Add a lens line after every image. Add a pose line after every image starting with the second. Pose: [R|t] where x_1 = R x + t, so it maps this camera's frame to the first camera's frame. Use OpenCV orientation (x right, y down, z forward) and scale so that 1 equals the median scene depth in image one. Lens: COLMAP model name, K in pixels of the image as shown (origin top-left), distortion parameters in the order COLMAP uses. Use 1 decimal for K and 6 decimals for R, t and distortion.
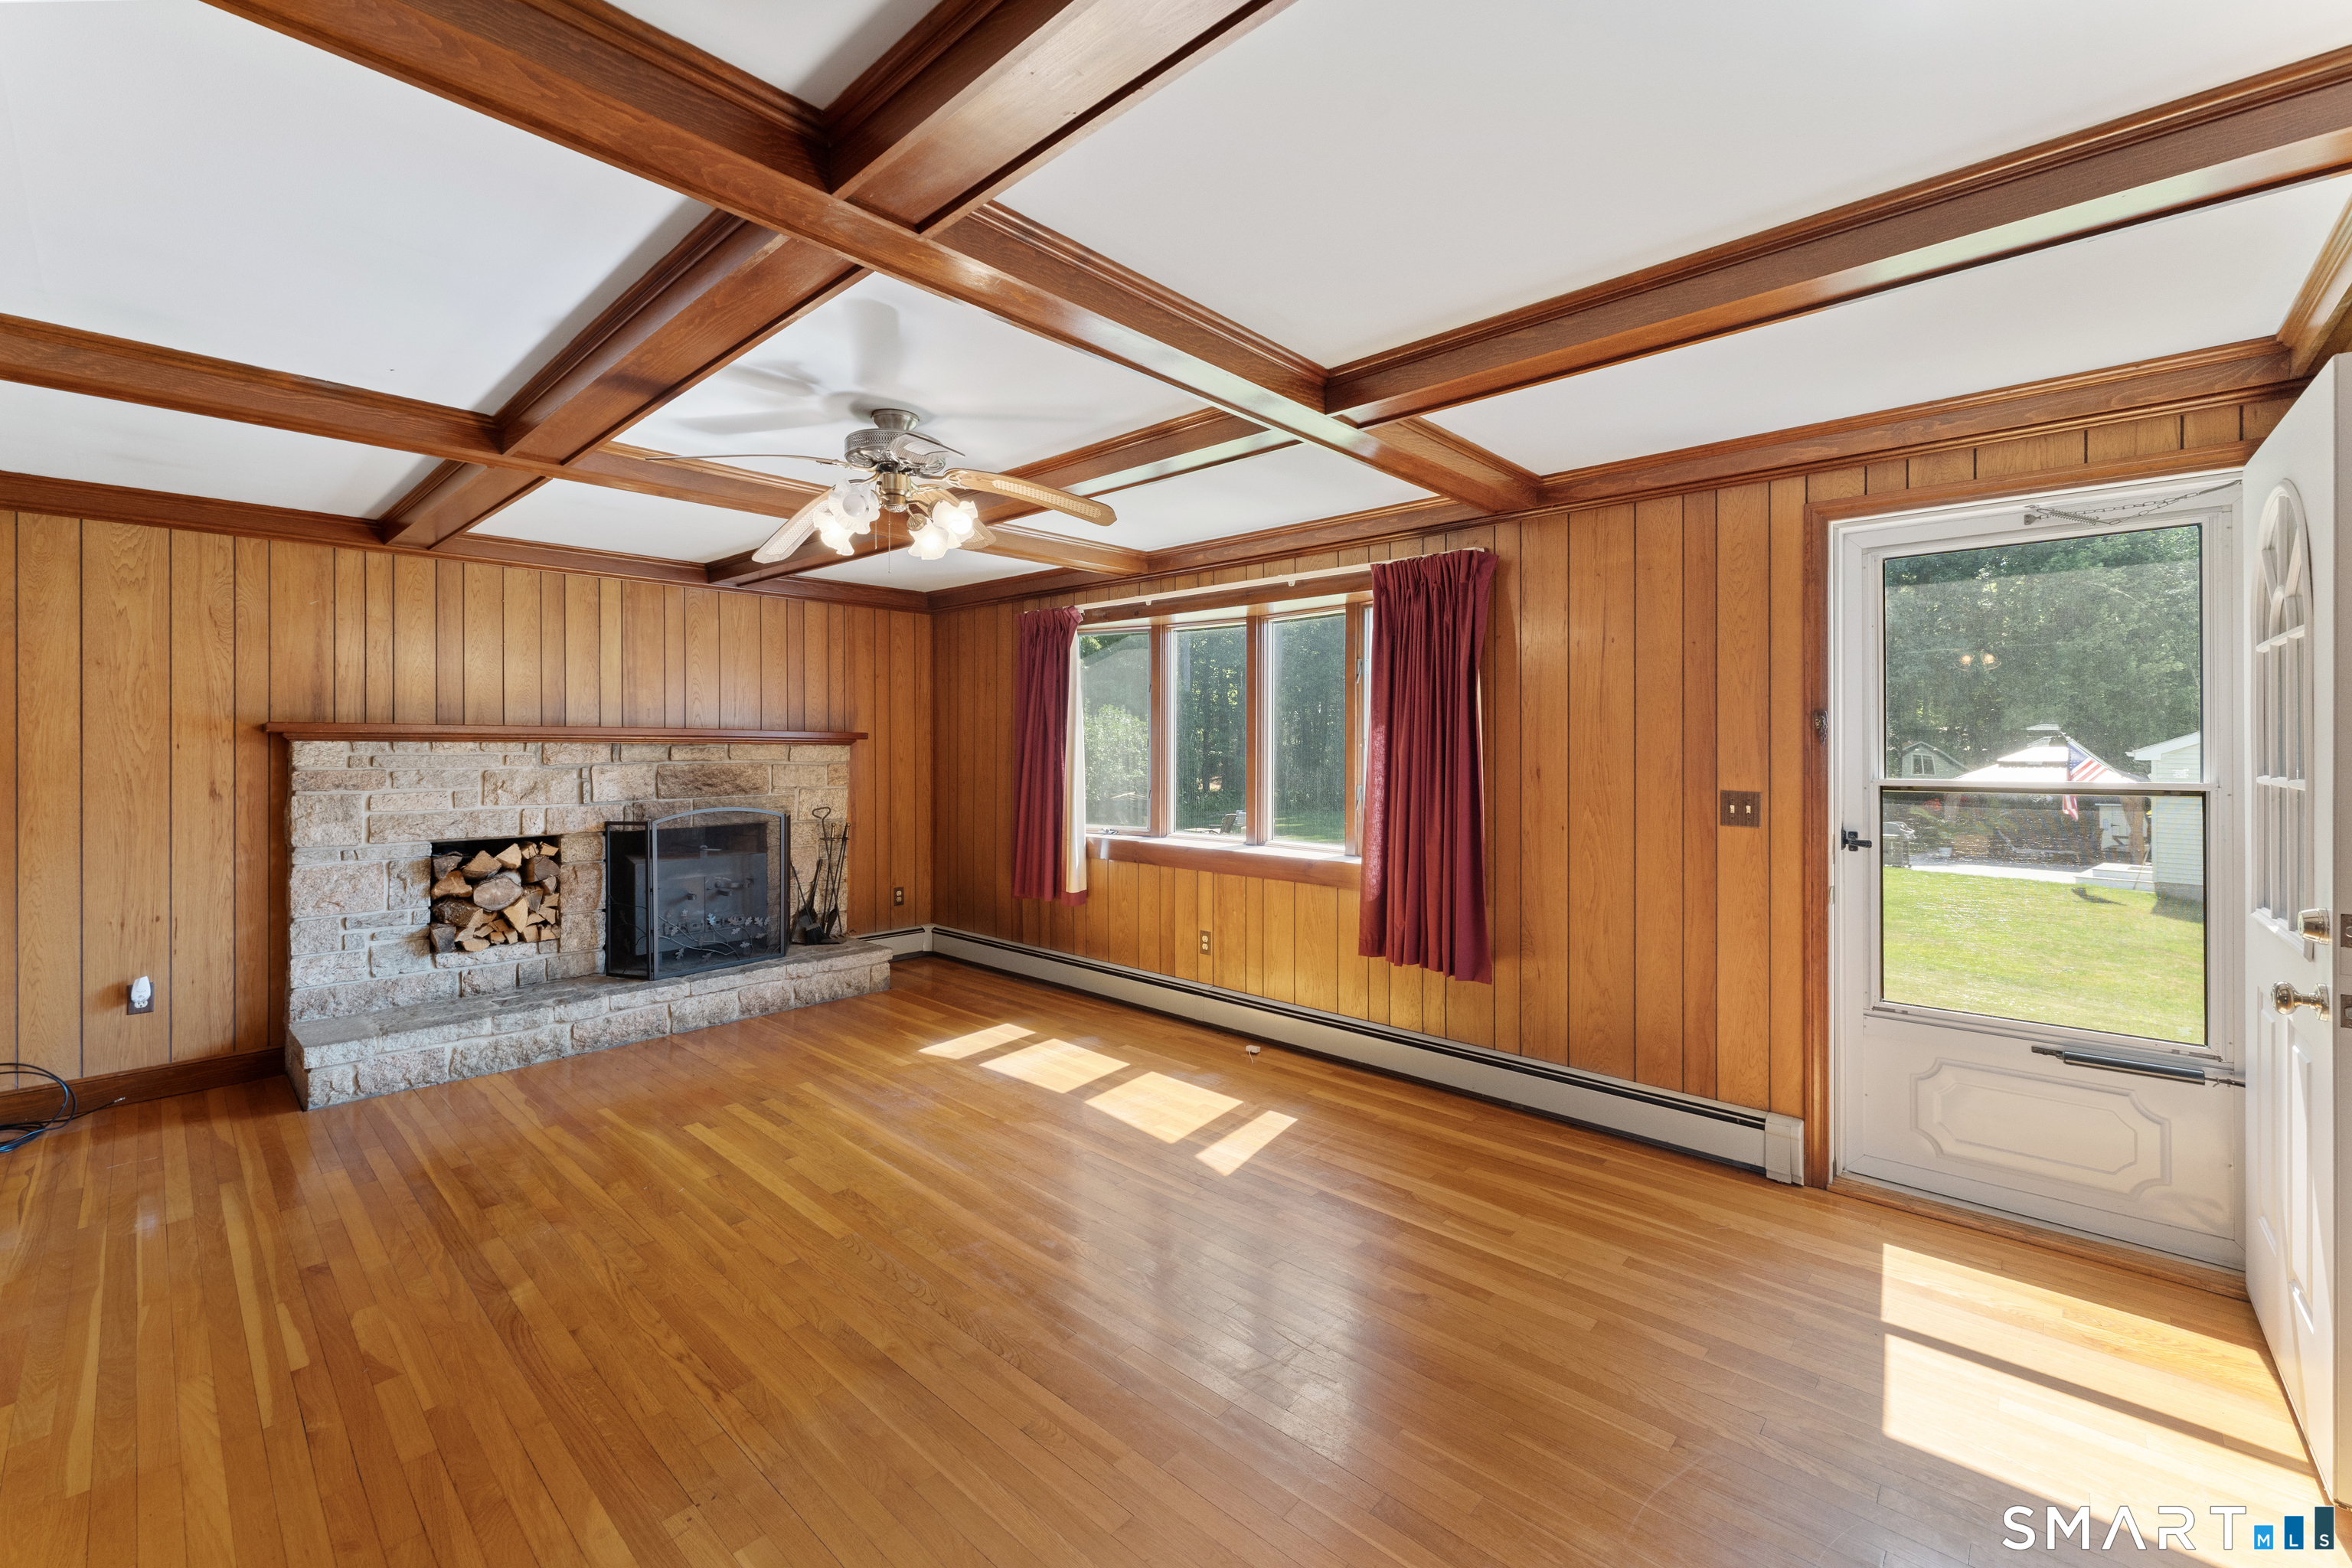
lens RADIAL K [[952.5, 0, 1177.0], [0, 952.5, 751.9], [0, 0, 1]] dist [-0.001477, -0.000091]
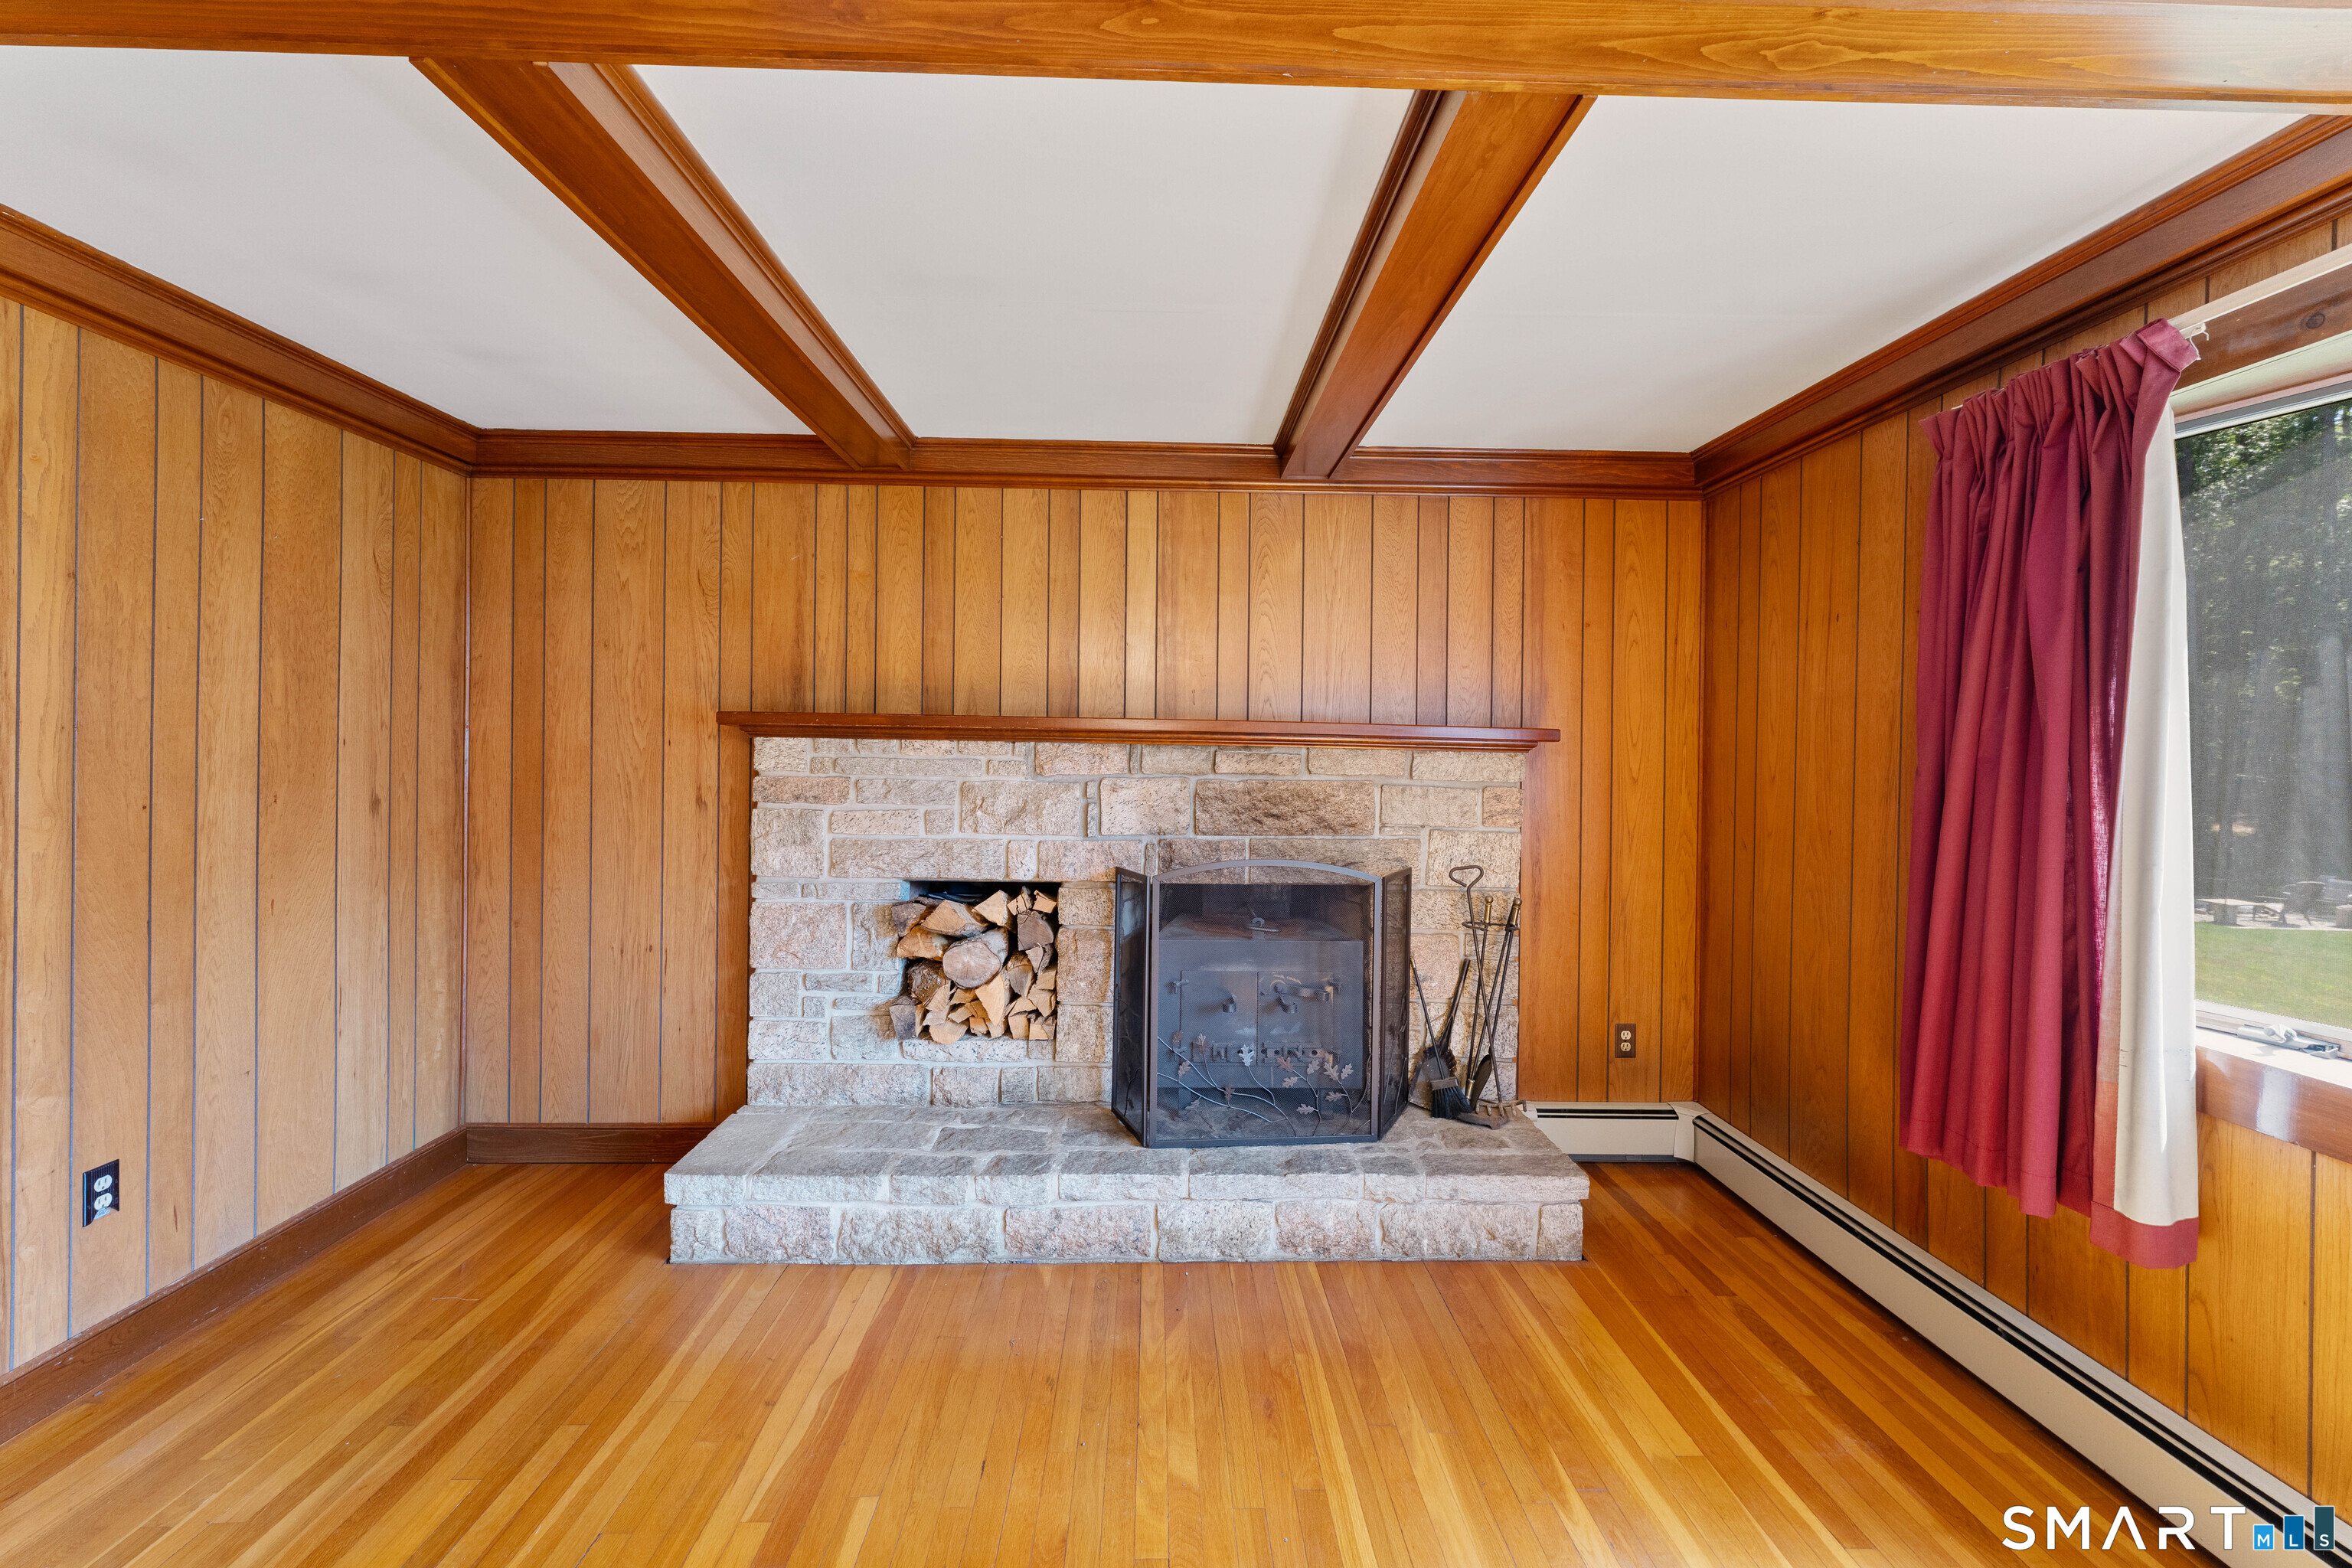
lens RADIAL K [[952.5, 0, 1177.0], [0, 952.5, 751.9], [0, 0, 1]] dist [-0.001477, -0.000091]
pose [[0.701039, 0.009665, -0.713057, -0.125150], [-0.018058, 0.999828, -0.004202, -0.001911], [0.712894, 0.015822, 0.701093, 0.614014]]
